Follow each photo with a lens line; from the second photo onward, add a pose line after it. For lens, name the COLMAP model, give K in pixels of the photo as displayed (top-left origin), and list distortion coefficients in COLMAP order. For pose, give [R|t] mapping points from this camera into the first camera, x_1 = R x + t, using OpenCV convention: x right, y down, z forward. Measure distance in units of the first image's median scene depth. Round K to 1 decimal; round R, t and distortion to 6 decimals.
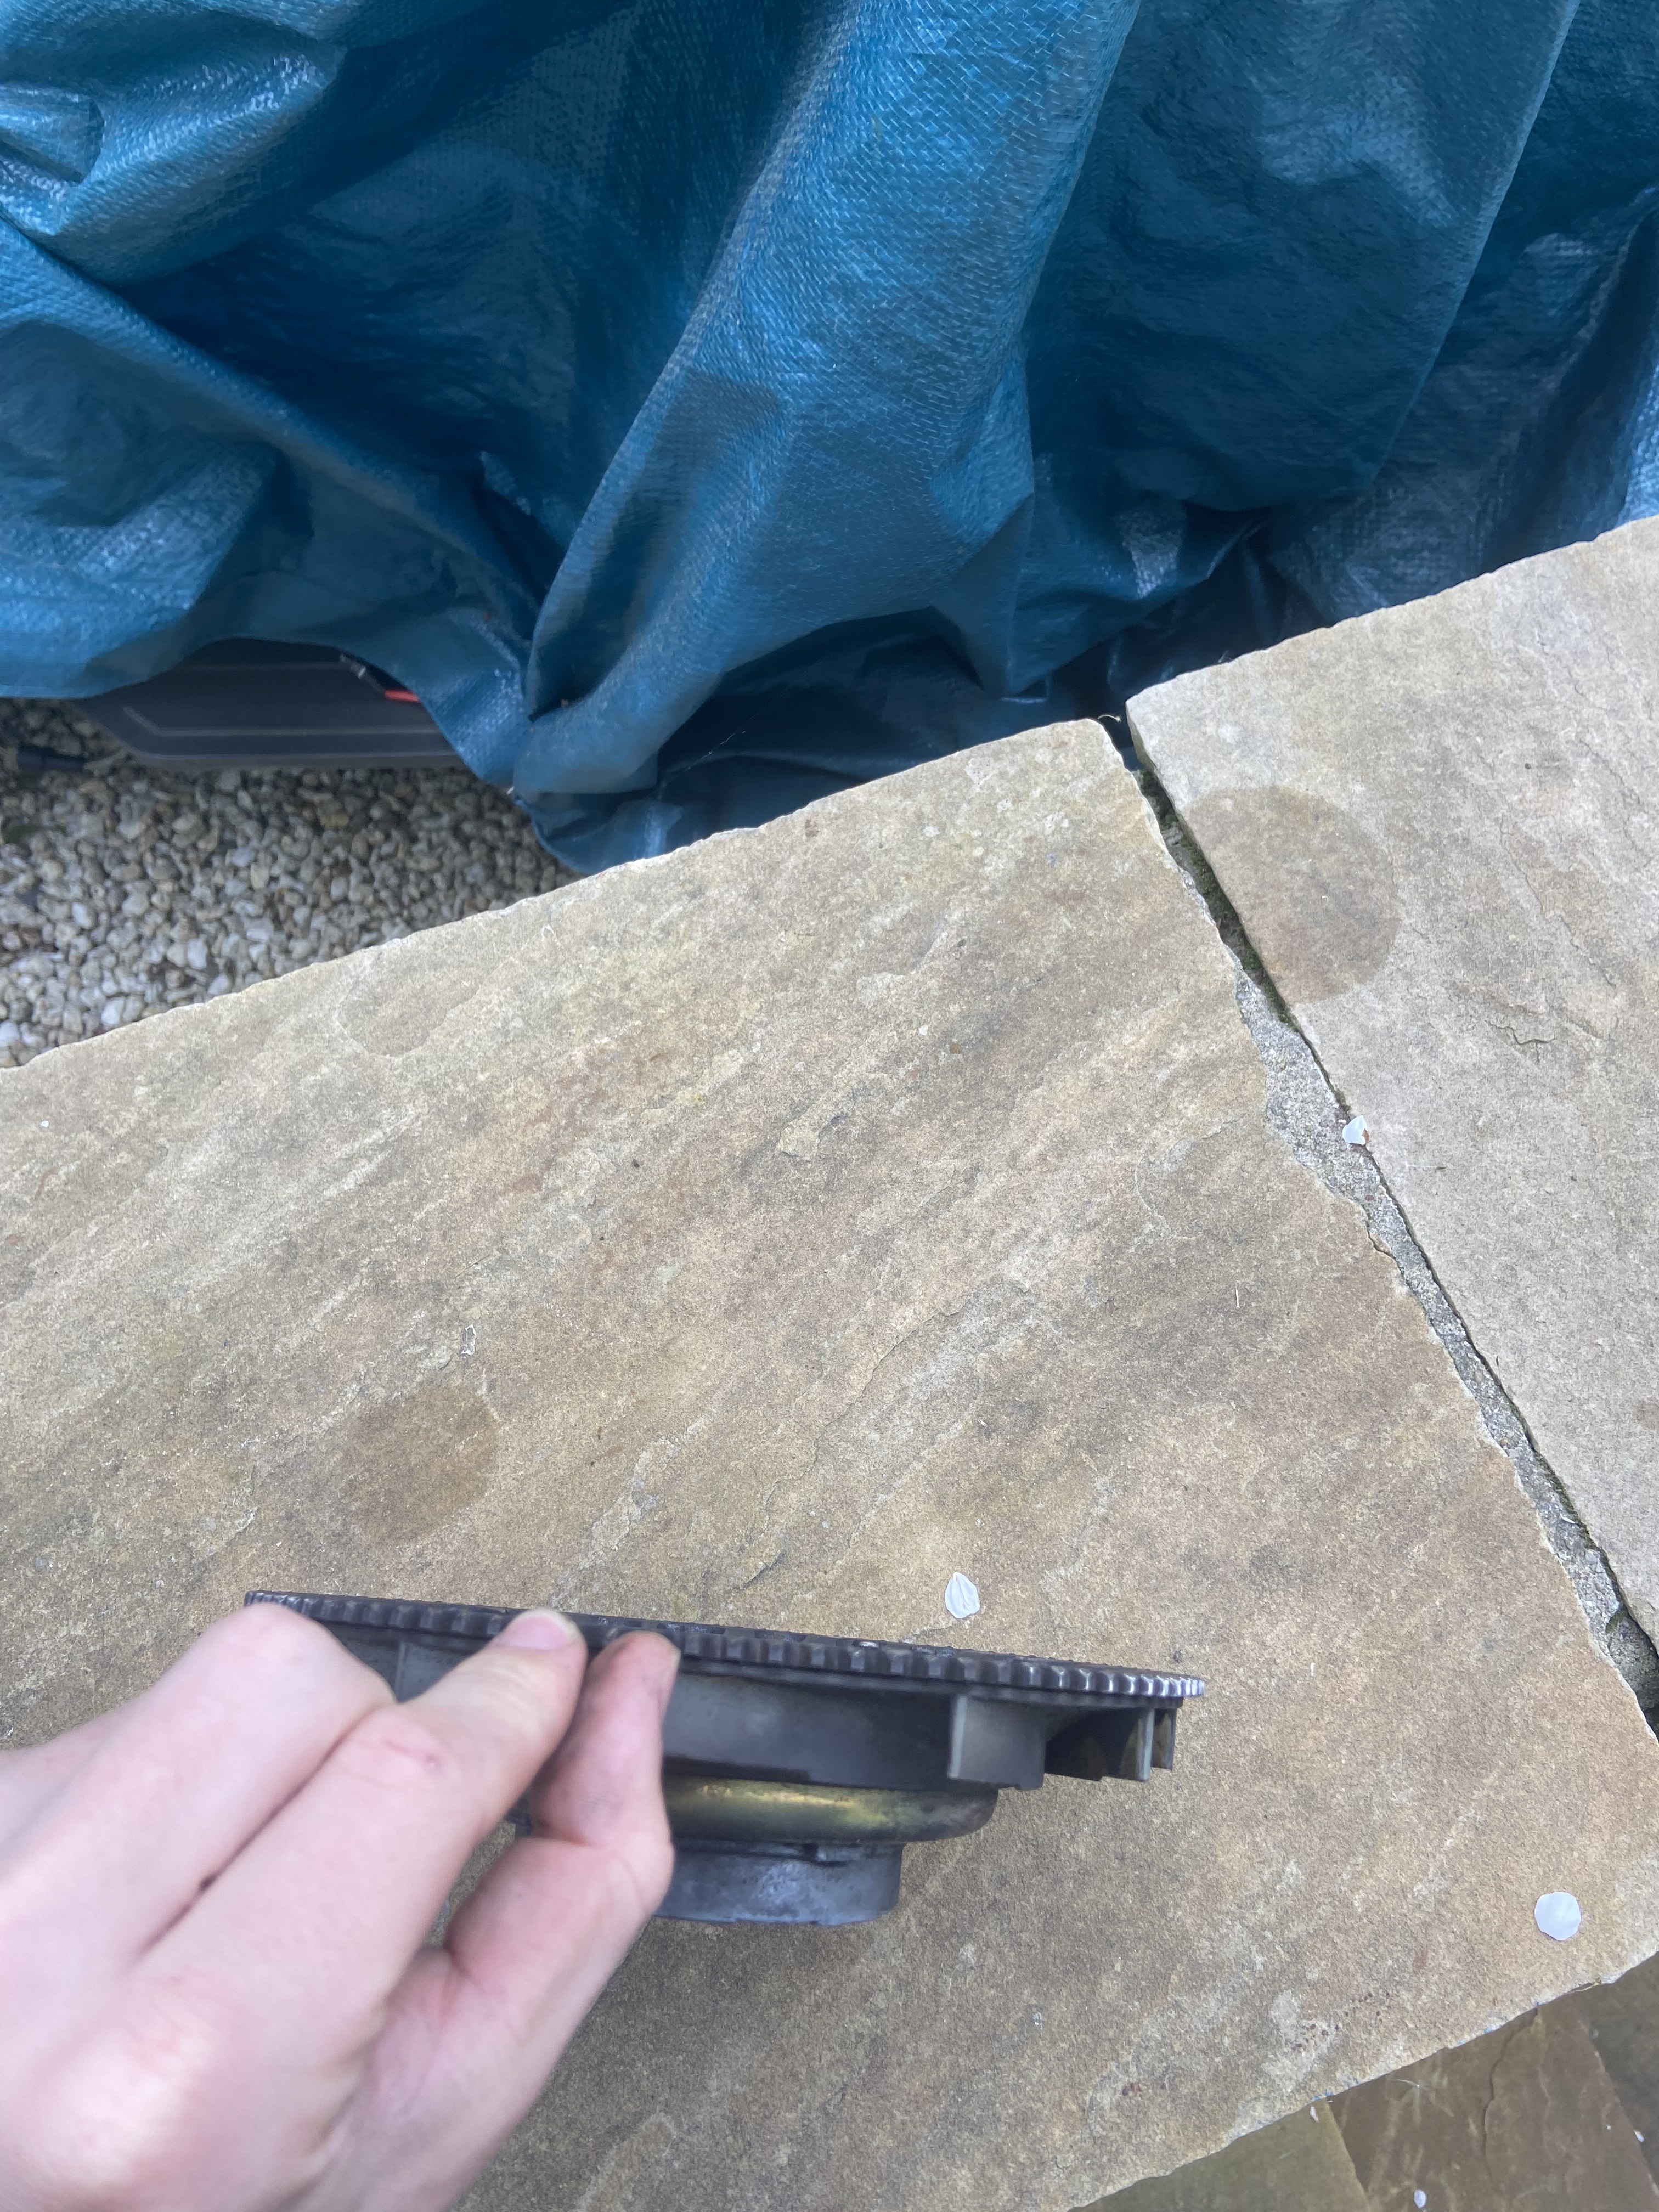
lens RADIAL K [[1699.1, 0, 839.0], [0, 1699.1, 1076.8], [0, 0, 1]] dist [0.125834, -0.181738]
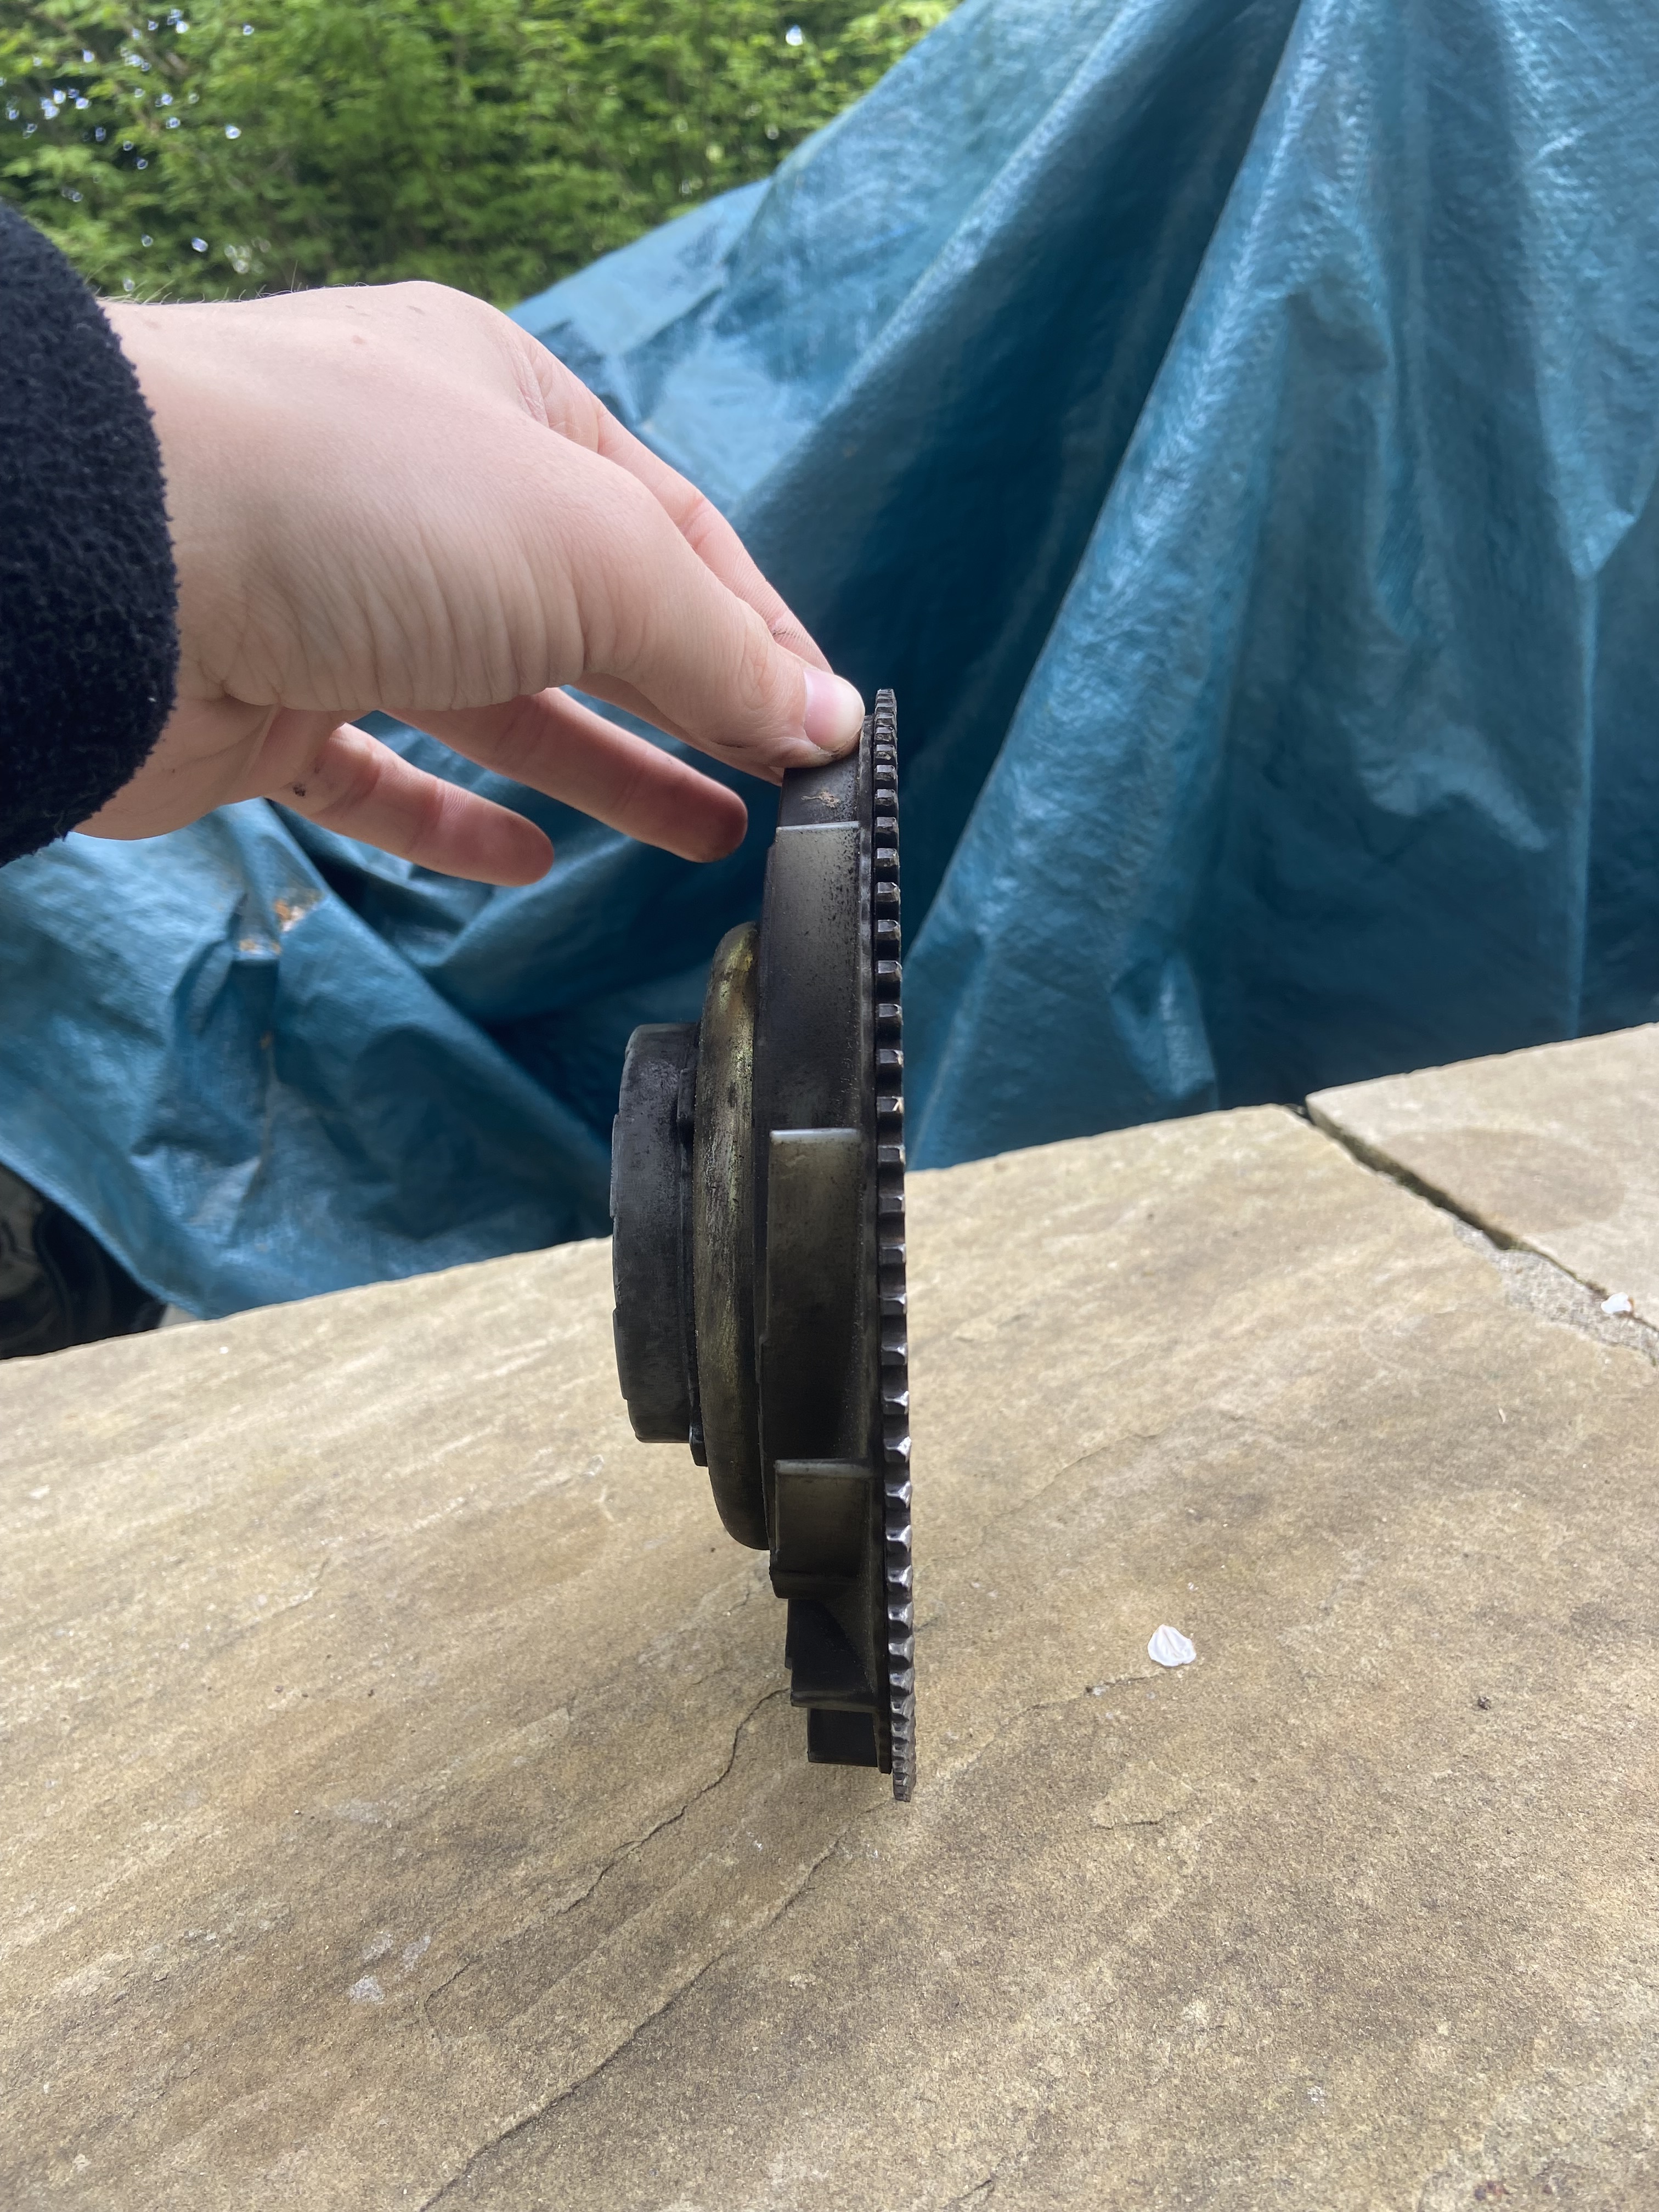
lens RADIAL K [[1699.1, 0, 825.0], [0, 1699.1, 1058.8], [0, 0, 1]] dist [0.125834, -0.181738]
pose [[0.987474, -0.039328, -0.152802, 0.042921], [-0.081764, 0.700714, -0.708742, 0.604320], [0.134944, 0.712358, 0.688721, 0.251388]]
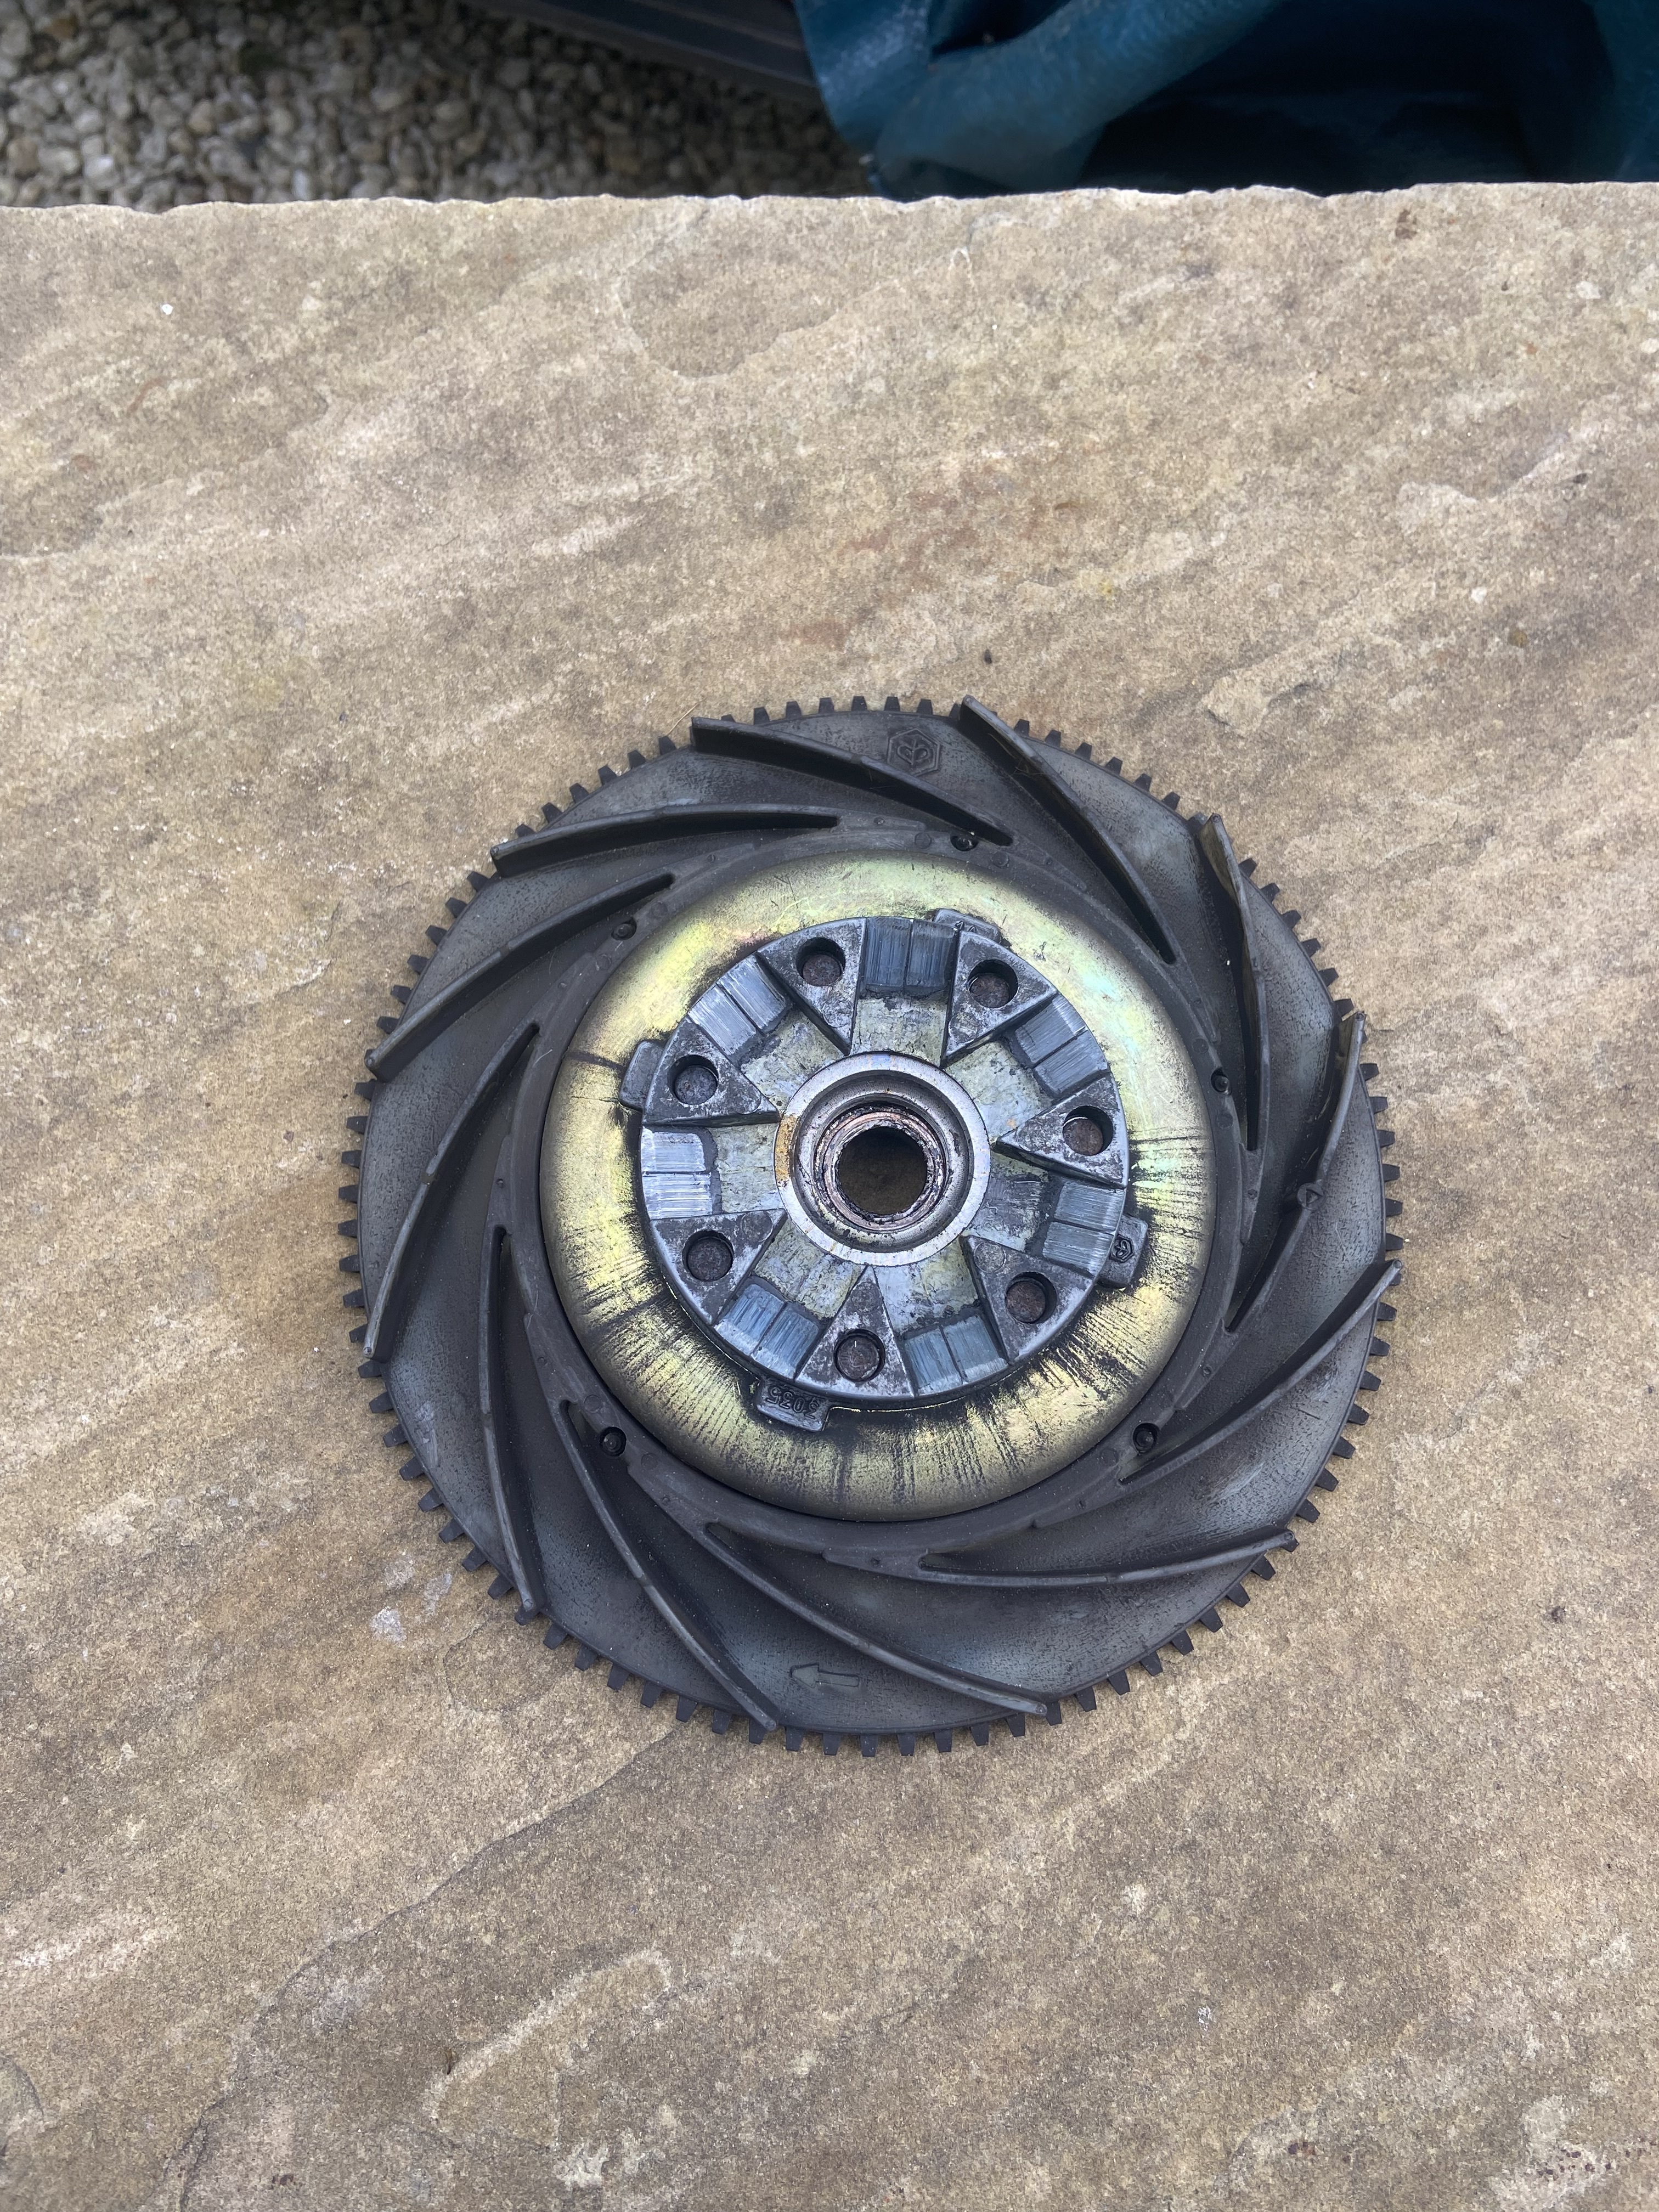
lens RADIAL K [[1699.1, 0, 839.3], [0, 1699.1, 1091.8], [0, 0, 1]] dist [0.125834, -0.181738]
pose [[0.945642, 0.324759, -0.017135, -0.109247], [-0.312000, 0.920832, 0.233934, 0.069694], [0.091750, -0.215872, 0.972102, 0.321844]]
